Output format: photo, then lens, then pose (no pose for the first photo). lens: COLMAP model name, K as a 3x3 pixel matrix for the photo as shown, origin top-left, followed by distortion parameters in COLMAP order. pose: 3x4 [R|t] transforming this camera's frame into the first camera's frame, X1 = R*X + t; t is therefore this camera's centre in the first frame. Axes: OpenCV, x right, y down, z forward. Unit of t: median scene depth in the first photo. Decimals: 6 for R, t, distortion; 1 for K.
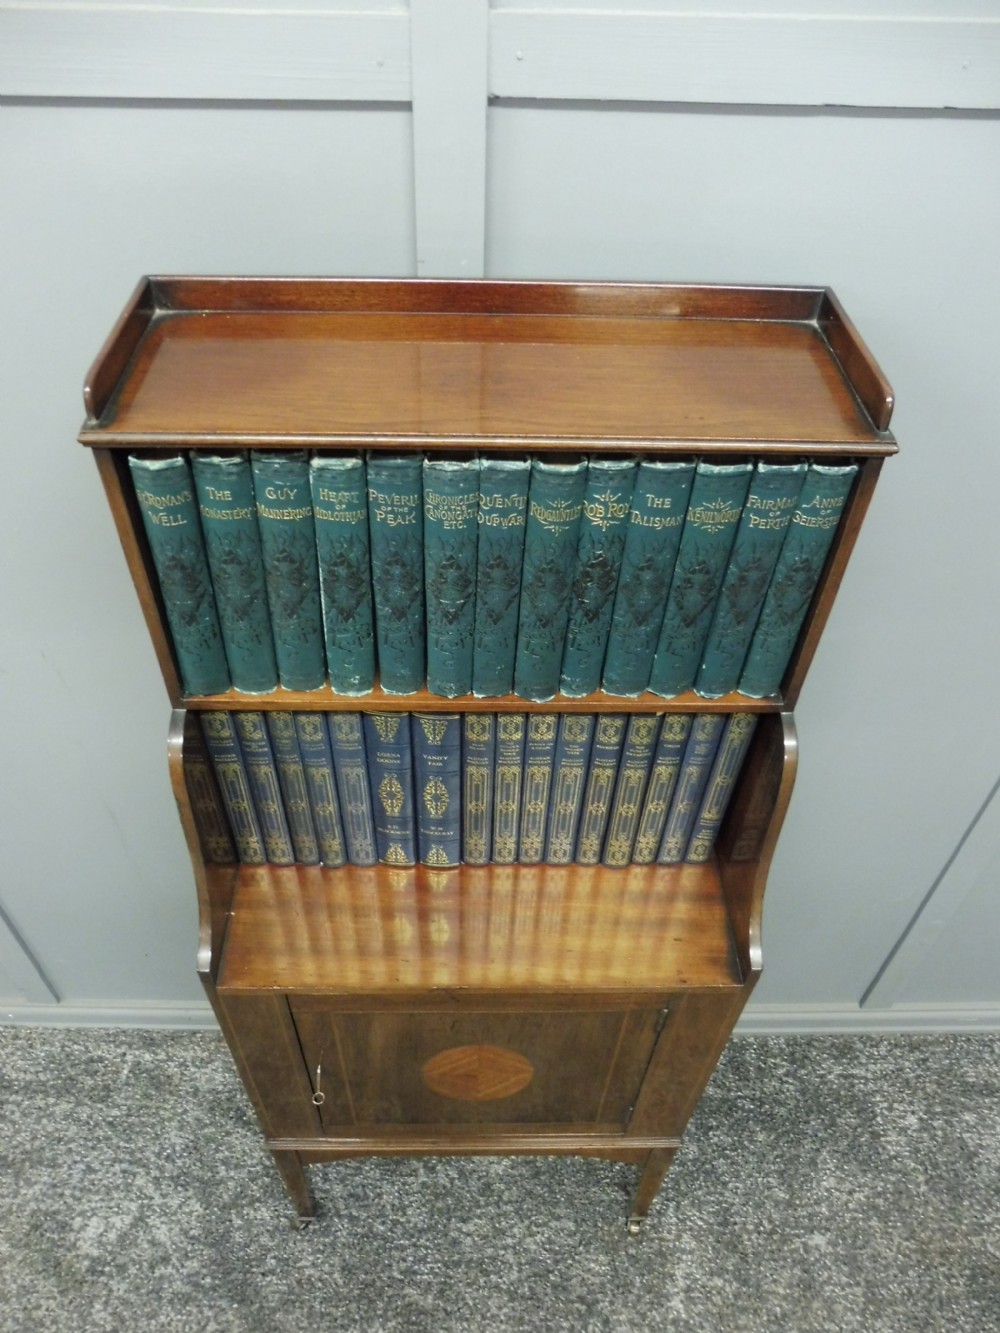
lens RADIAL K [[972.3, 0, 493.9], [0, 972.3, 674.2], [0, 0, 1]] dist [-0.063013, 0.034768]
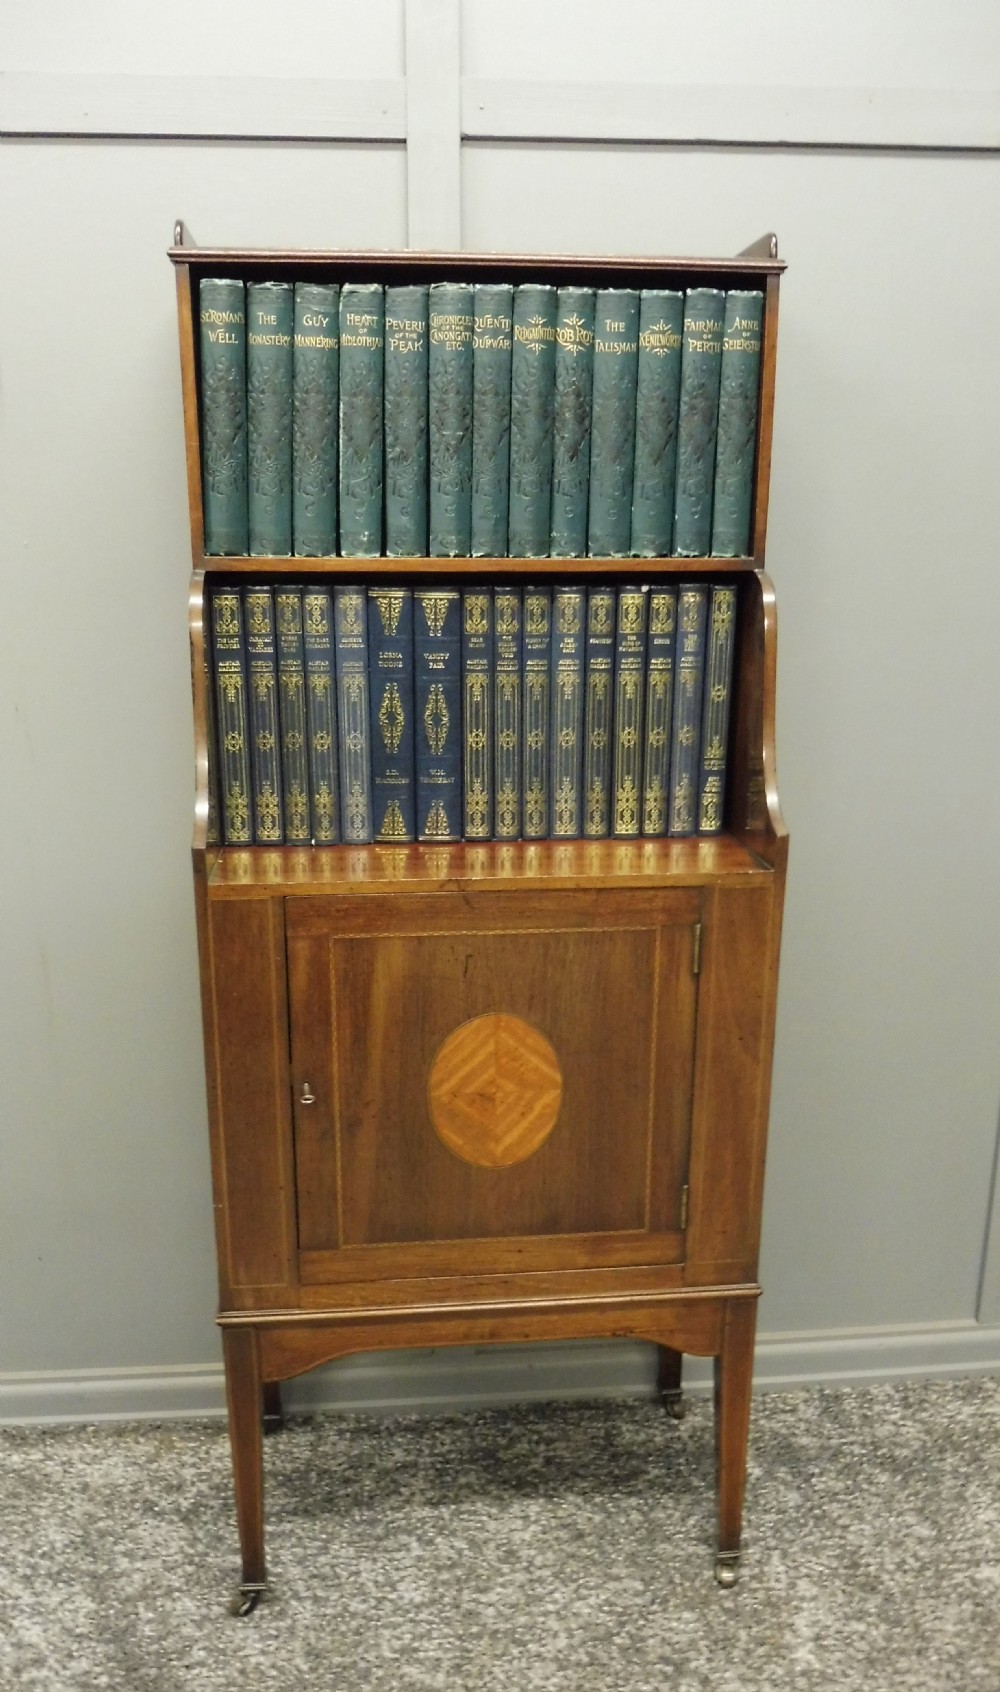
lens RADIAL K [[1319.8, 0, 495.5], [0, 1319.8, 911.8], [0, 0, 1]] dist [-0.039308, -0.013394]
pose [[0.996282, -0.046574, 0.072472, -0.080758], [0.075763, 0.874111, -0.479781, 0.724453], [-0.041003, 0.483488, 0.874390, -0.066787]]
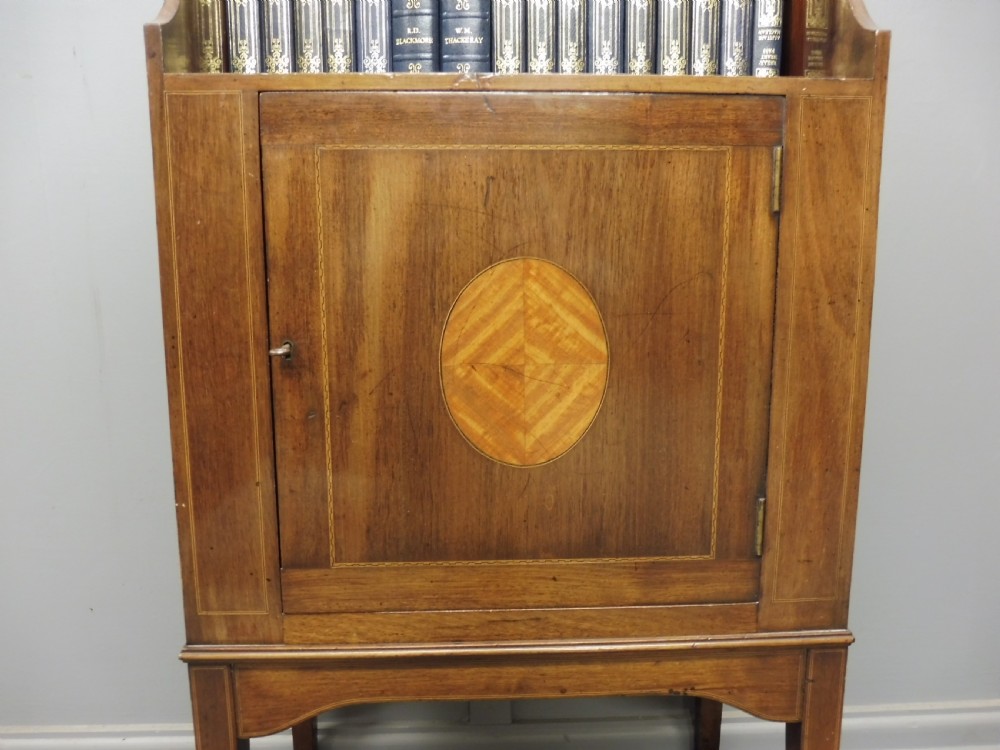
lens RADIAL K [[729.4, 0, 498.8], [0, 729.4, 385.4], [0, 0, 1]] dist [-0.063013, 0.034768]
pose [[0.999325, -0.033292, 0.015544, -0.037253], [0.035995, 0.802159, -0.596025, 0.636061], [0.007374, 0.596182, 0.802815, 0.529559]]
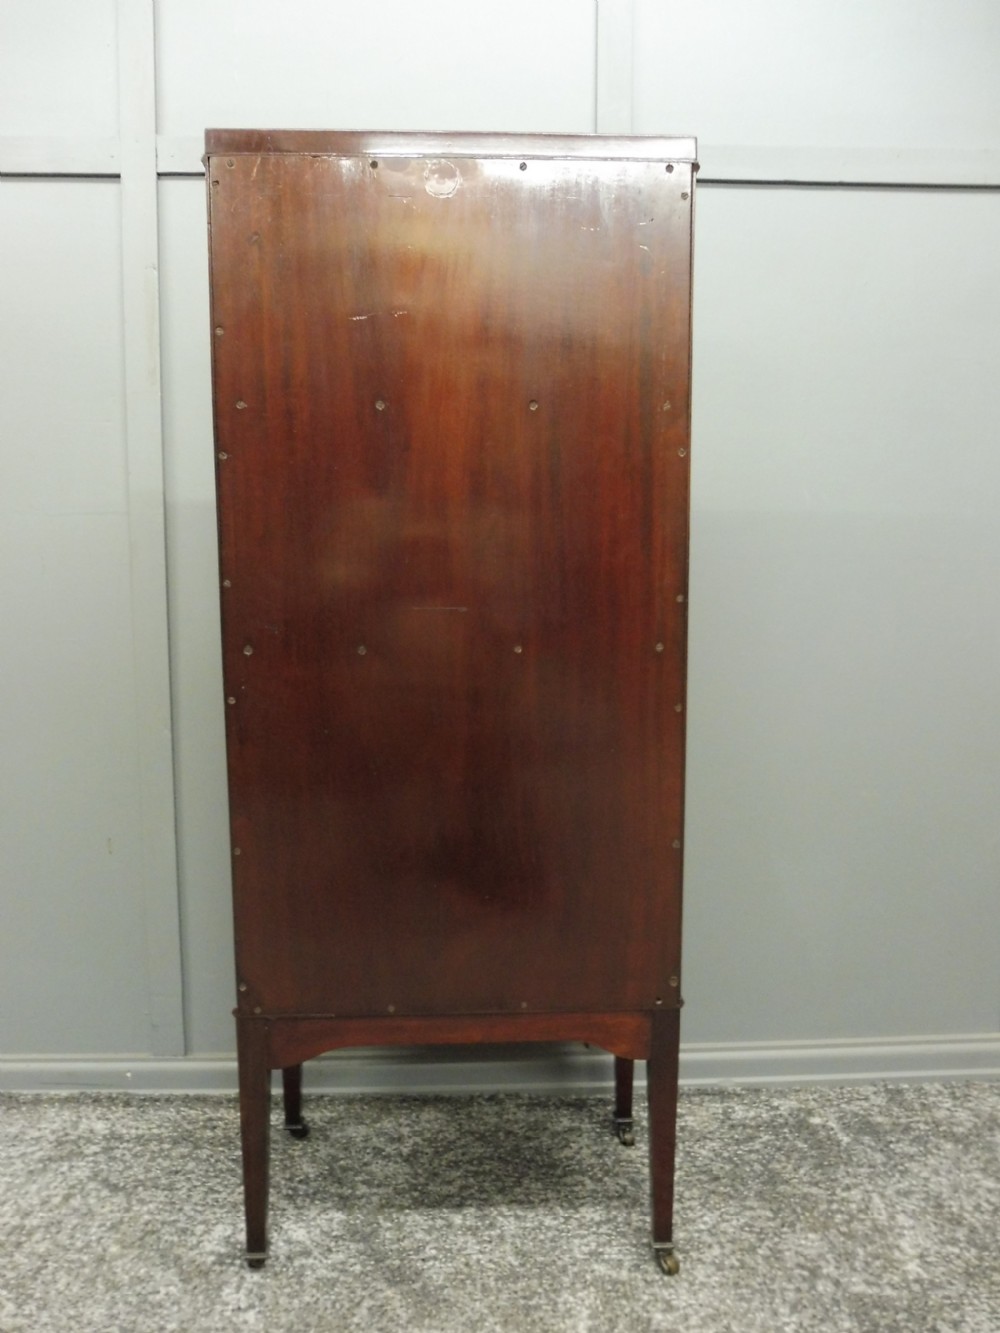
lens RADIAL K [[972.3, 0, 492.1], [0, 972.3, 664.0], [0, 0, 1]] dist [-0.063013, 0.034768]
pose [[0.999057, -0.023319, 0.036624, -0.233582], [0.041228, 0.774030, -0.631805, 0.885420], [-0.013615, 0.632719, 0.774261, 0.008460]]
